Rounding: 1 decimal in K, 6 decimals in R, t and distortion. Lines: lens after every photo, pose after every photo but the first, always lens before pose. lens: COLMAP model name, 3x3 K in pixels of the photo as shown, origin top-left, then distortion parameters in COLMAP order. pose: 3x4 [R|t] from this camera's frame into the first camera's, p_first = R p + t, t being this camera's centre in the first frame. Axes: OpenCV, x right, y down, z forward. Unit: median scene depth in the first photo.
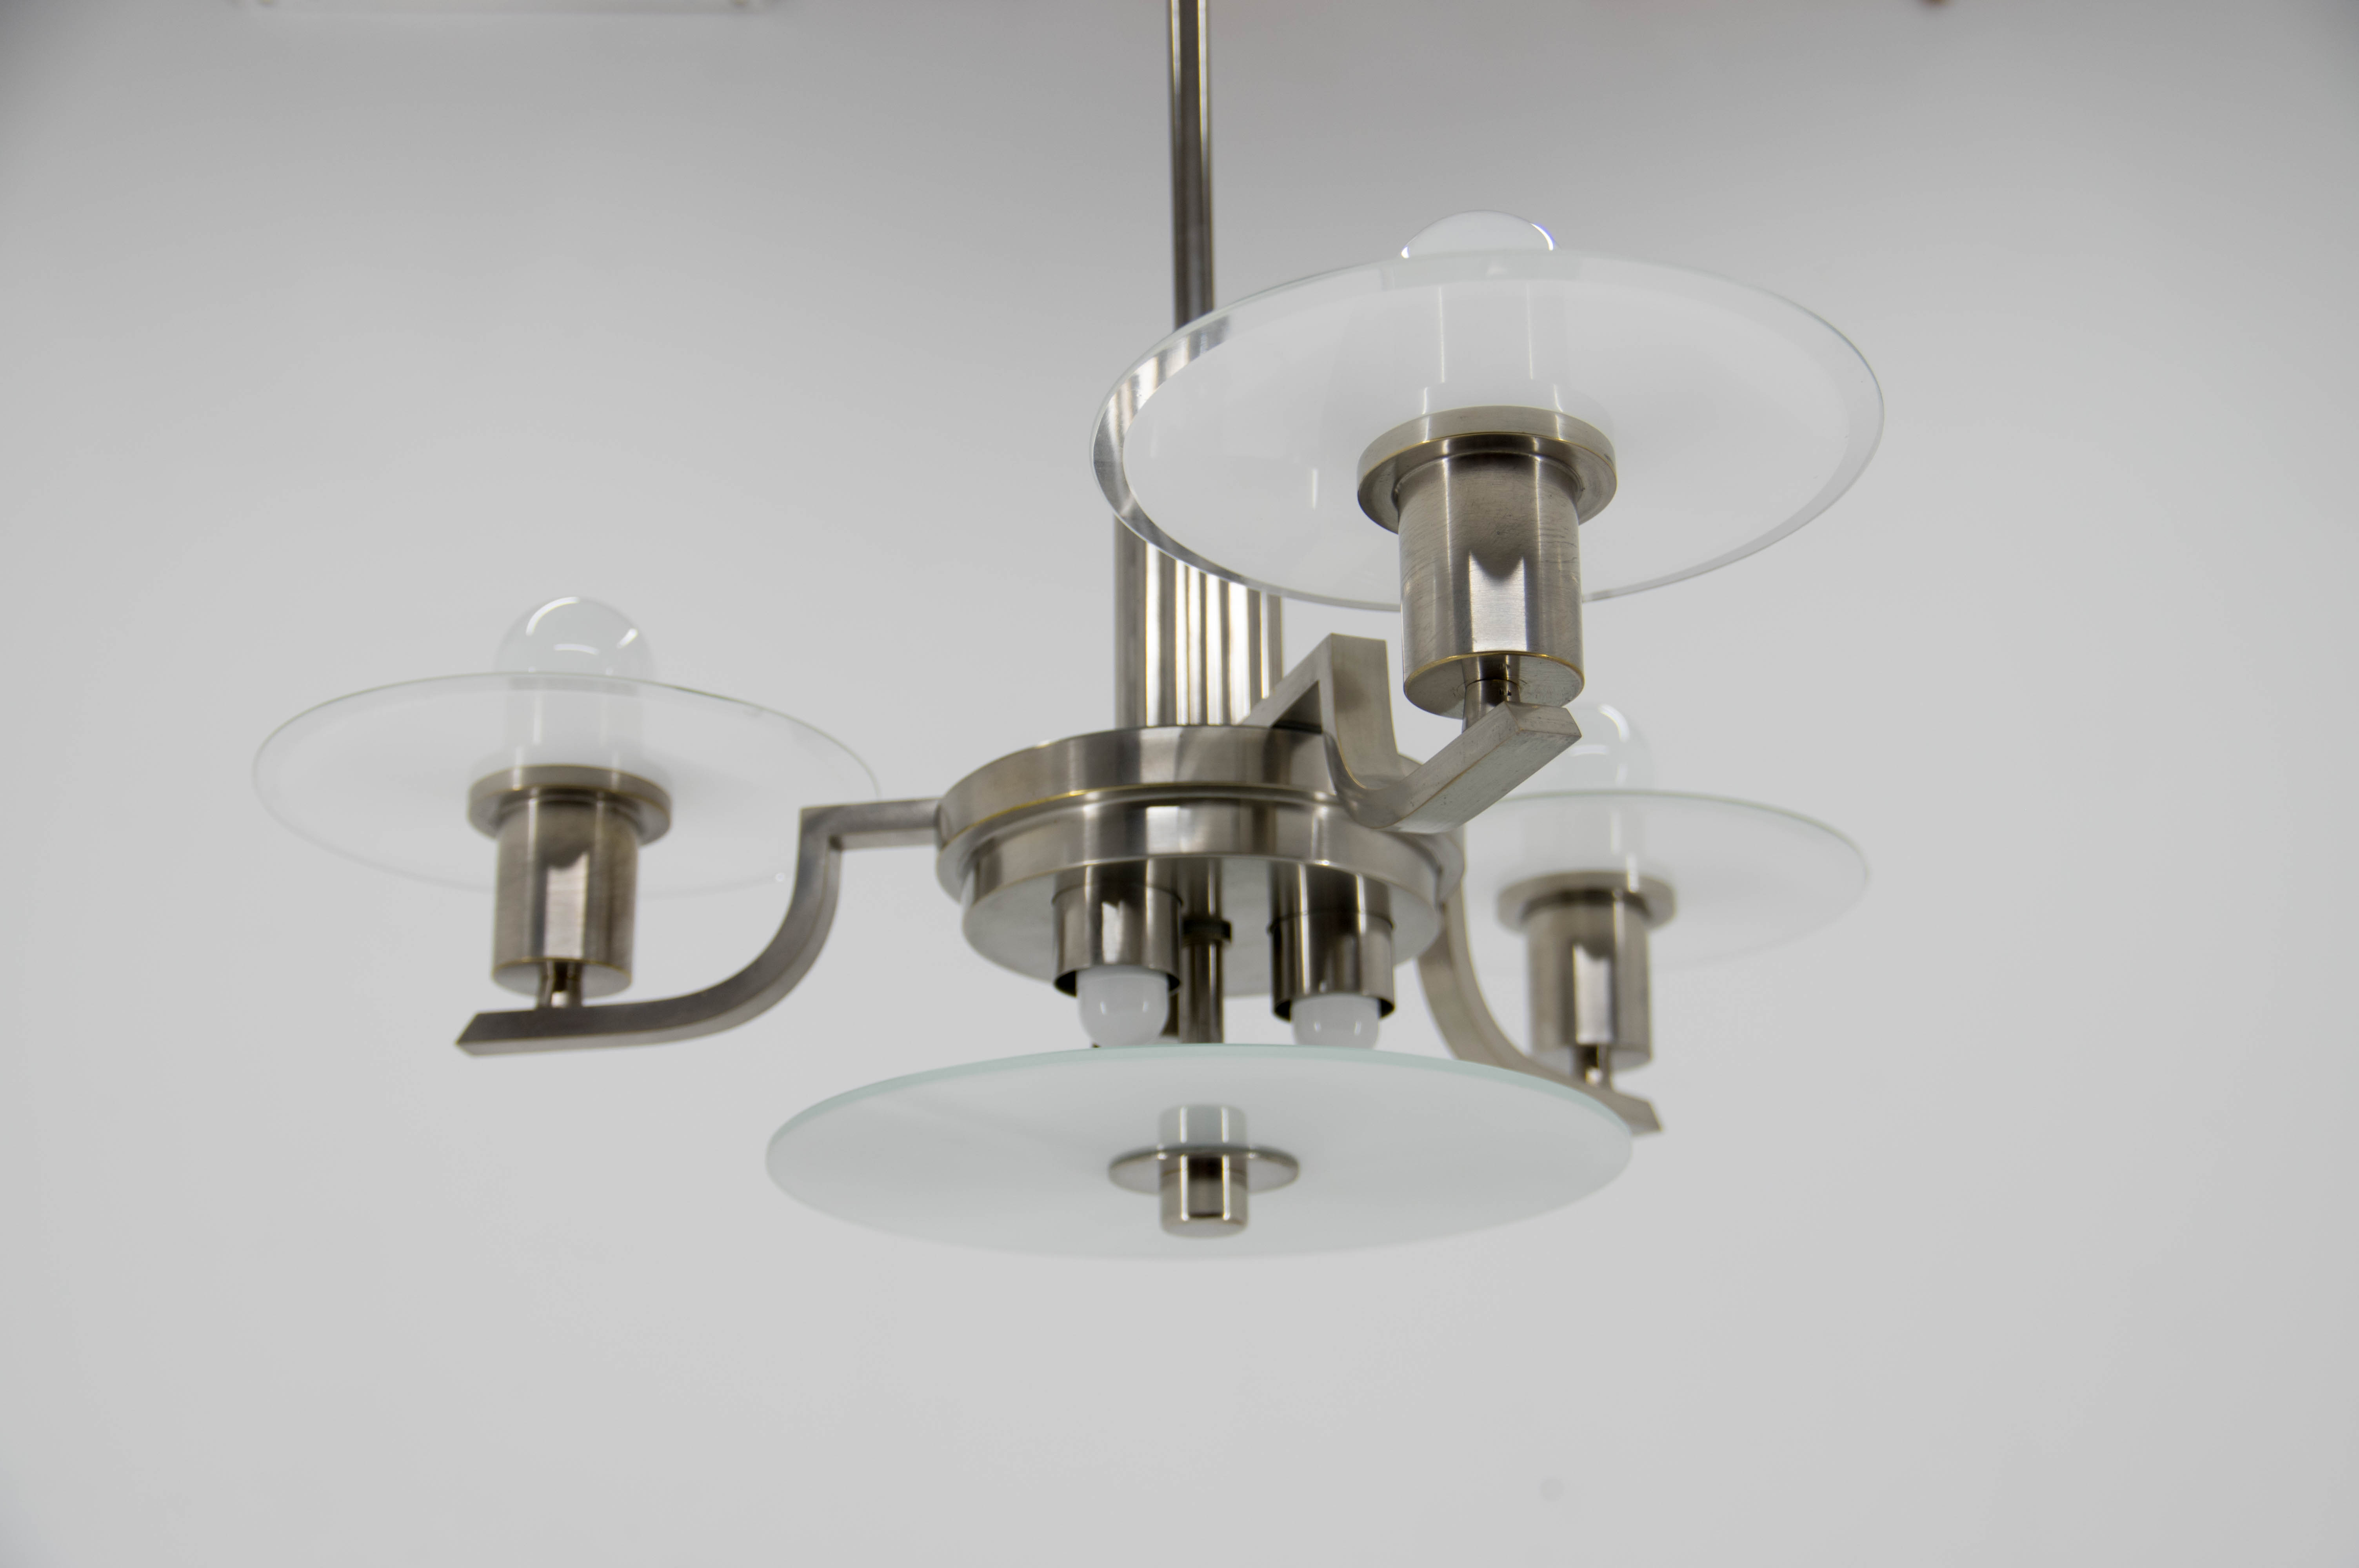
lens RADIAL K [[2710.8, 0, 1180.5], [0, 2710.8, 834.0], [0, 0, 1]] dist [0.006370, -0.002449]
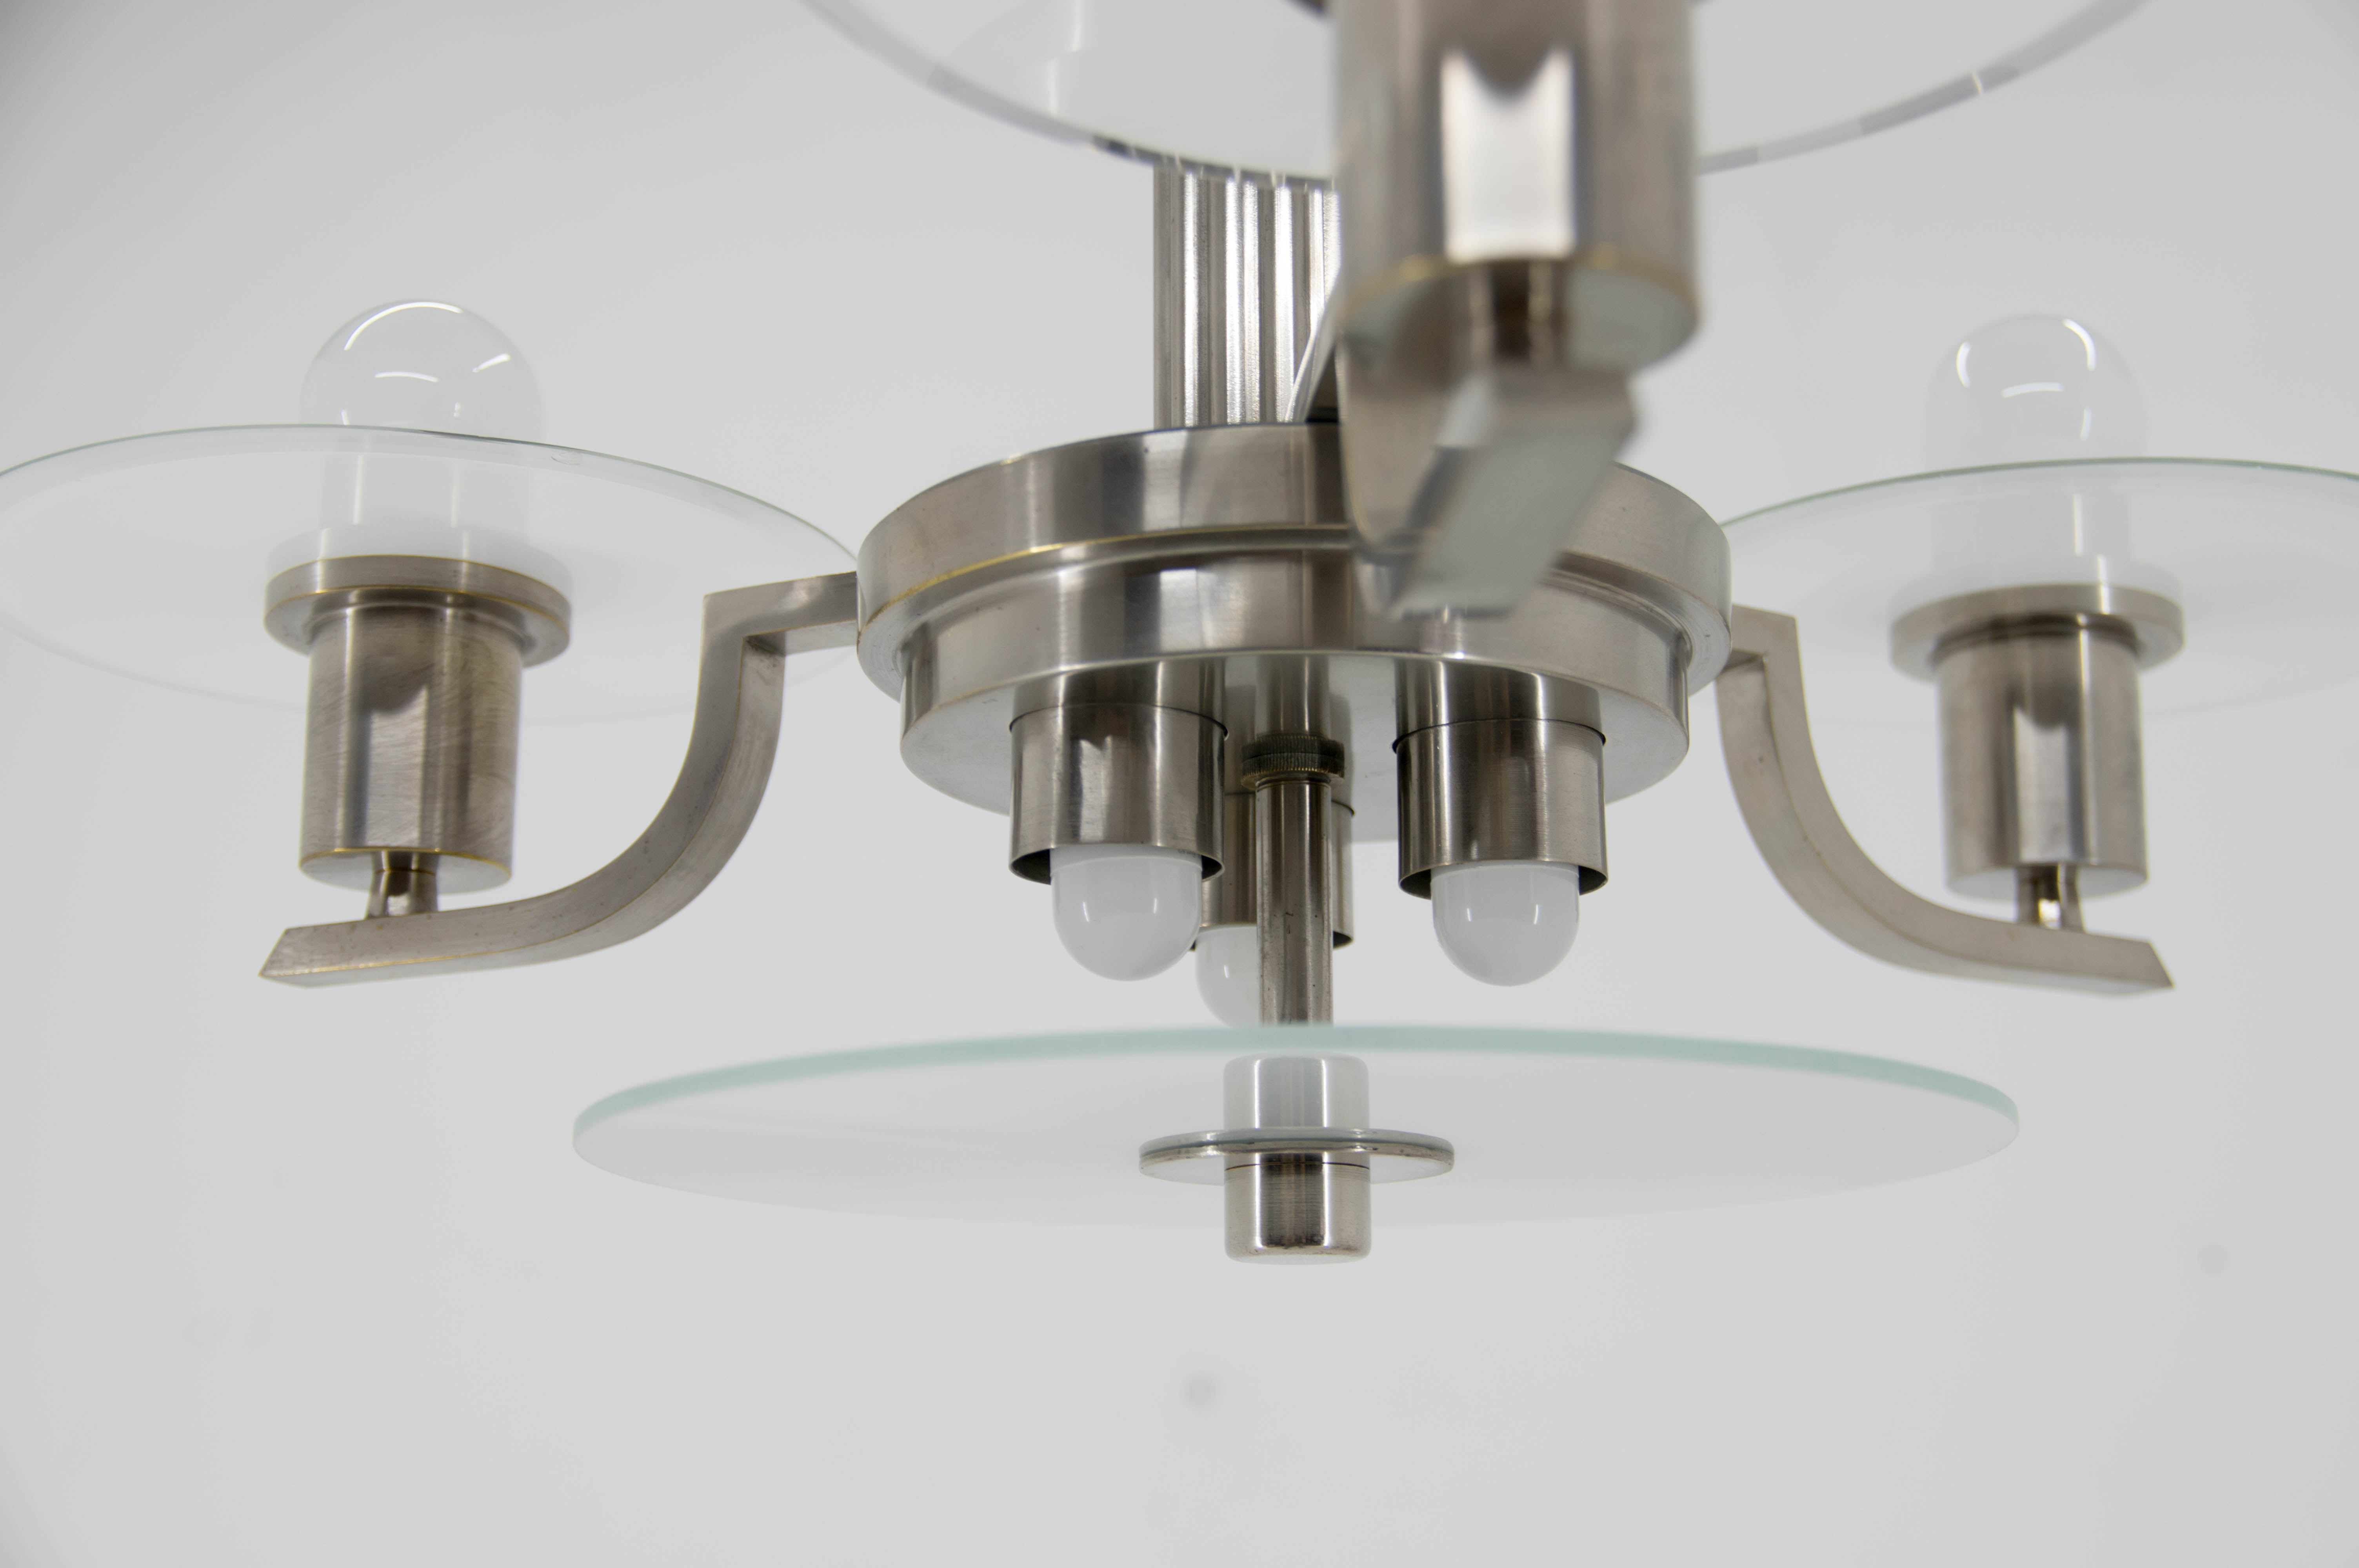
lens RADIAL K [[2710.8, 0, 1180.5], [0, 2710.8, 834.0], [0, 0, 1]] dist [0.006370, -0.002449]
pose [[0.968091, -0.046290, -0.246288, 0.131579], [0.076911, 0.990244, 0.116197, -0.020637], [0.238507, -0.131431, 0.962206, 0.400742]]
